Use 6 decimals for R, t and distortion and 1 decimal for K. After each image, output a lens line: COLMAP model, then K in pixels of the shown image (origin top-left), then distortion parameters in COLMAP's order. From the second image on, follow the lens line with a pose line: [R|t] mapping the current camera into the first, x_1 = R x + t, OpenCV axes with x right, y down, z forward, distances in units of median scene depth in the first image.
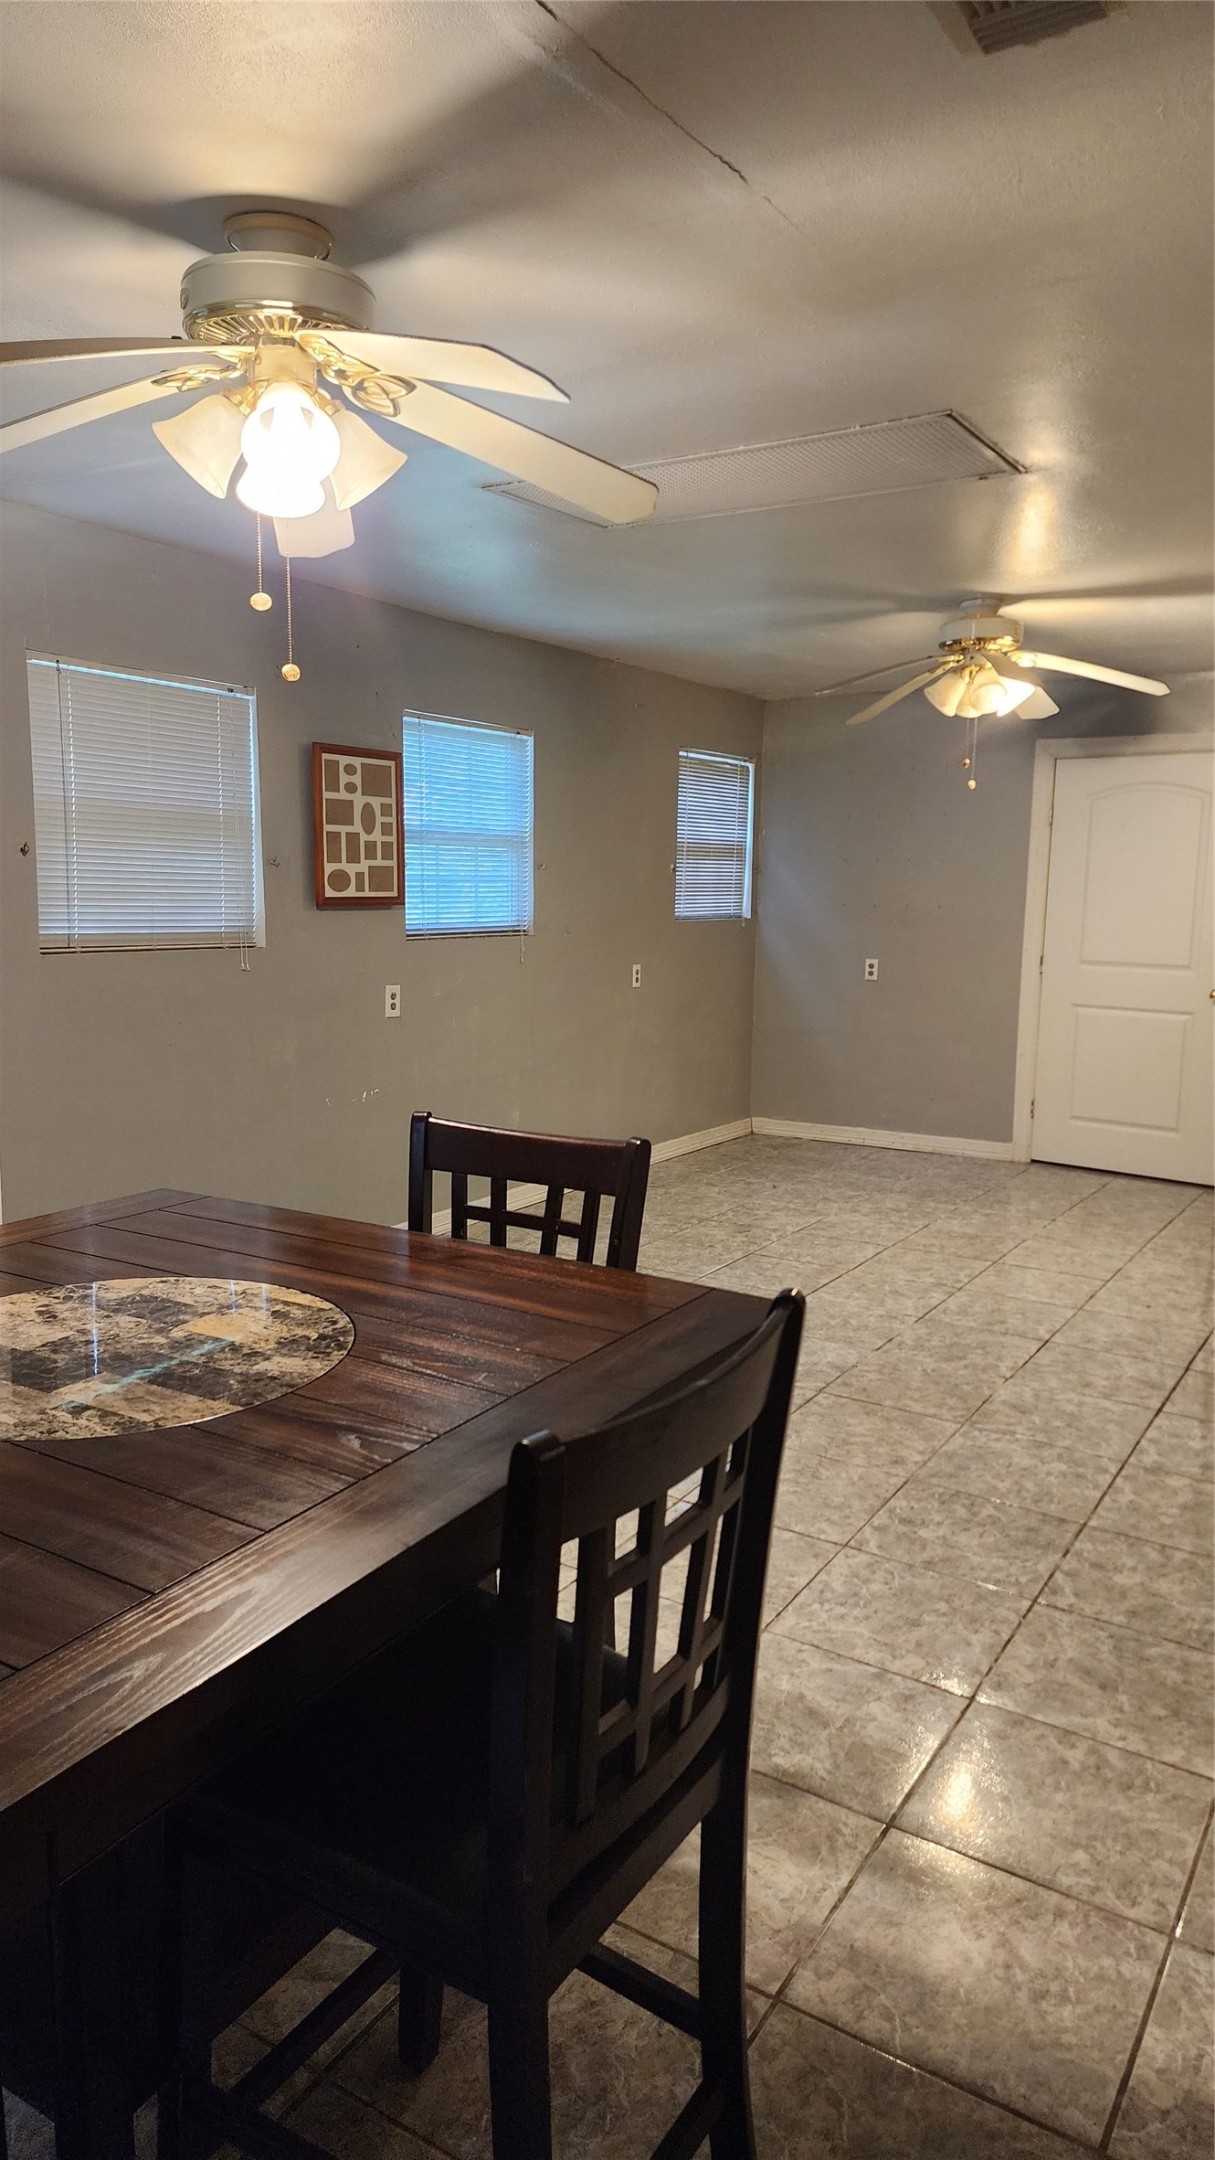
lens RADIAL K [[1434.9, 0, 607.5], [0, 1434.9, 1080.0], [0, 0, 1]] dist [0.044294, -0.070203]
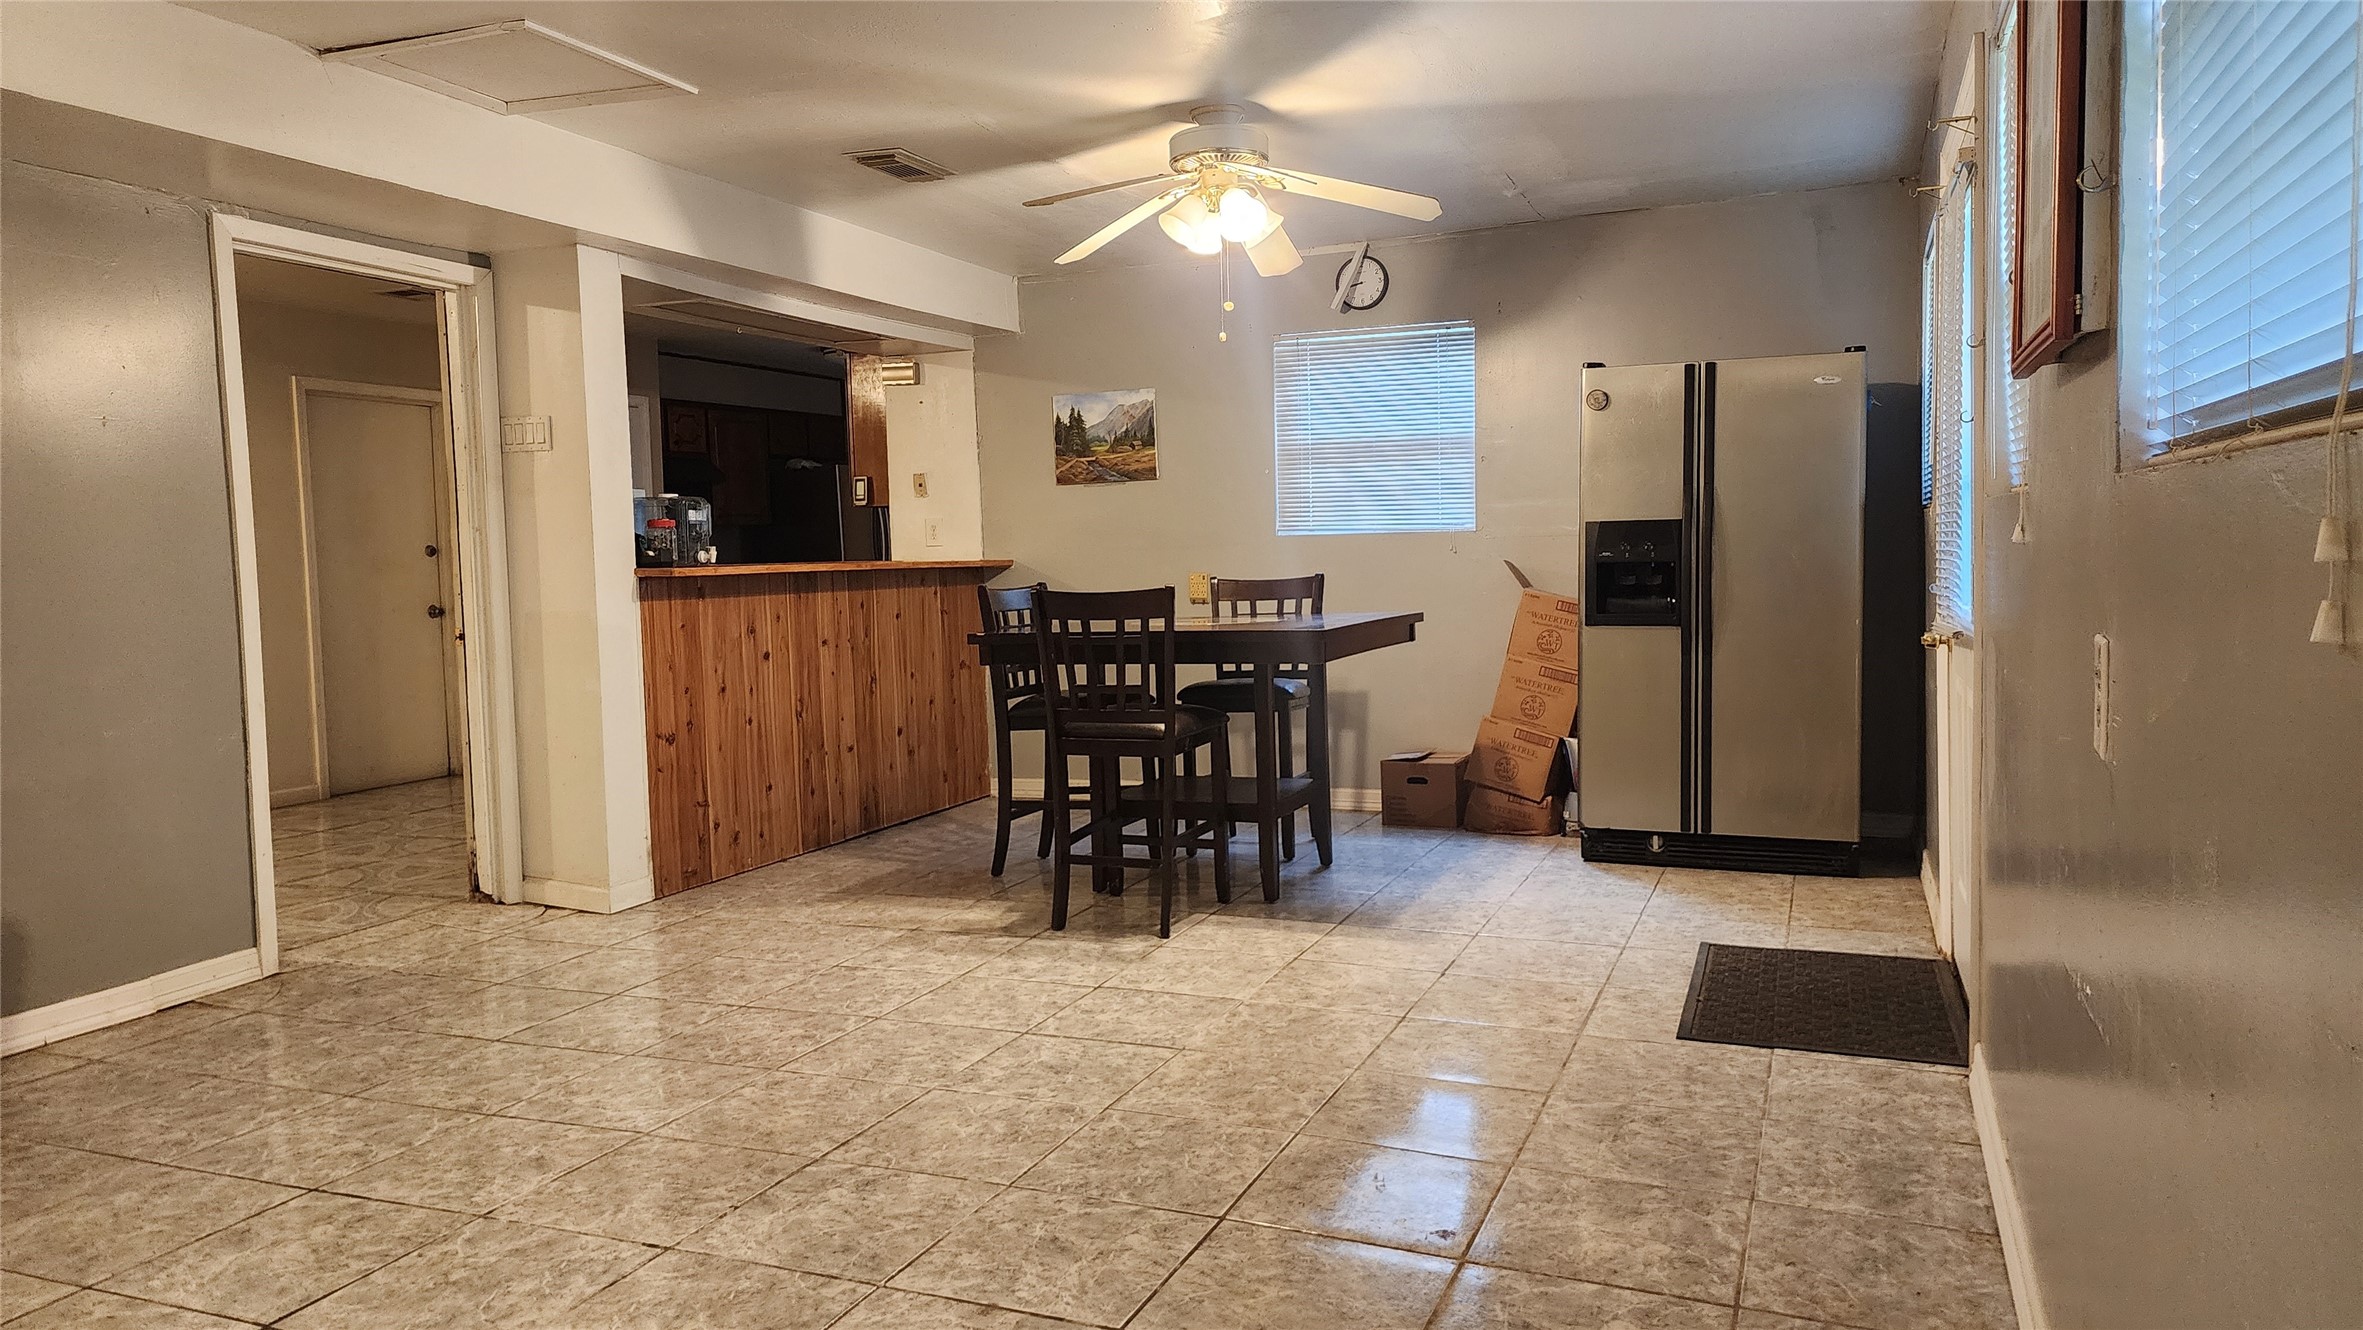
lens RADIAL K [[1569.7, 0, 1181.5], [0, 1569.7, 665.0], [0, 0, 1]] dist [0.044294, -0.070203]
pose [[-0.987415, 0.021112, -0.156737, 0.102363], [-0.013972, 0.975530, 0.219421, -0.193649], [0.157534, 0.218850, -0.962958, 1.892282]]
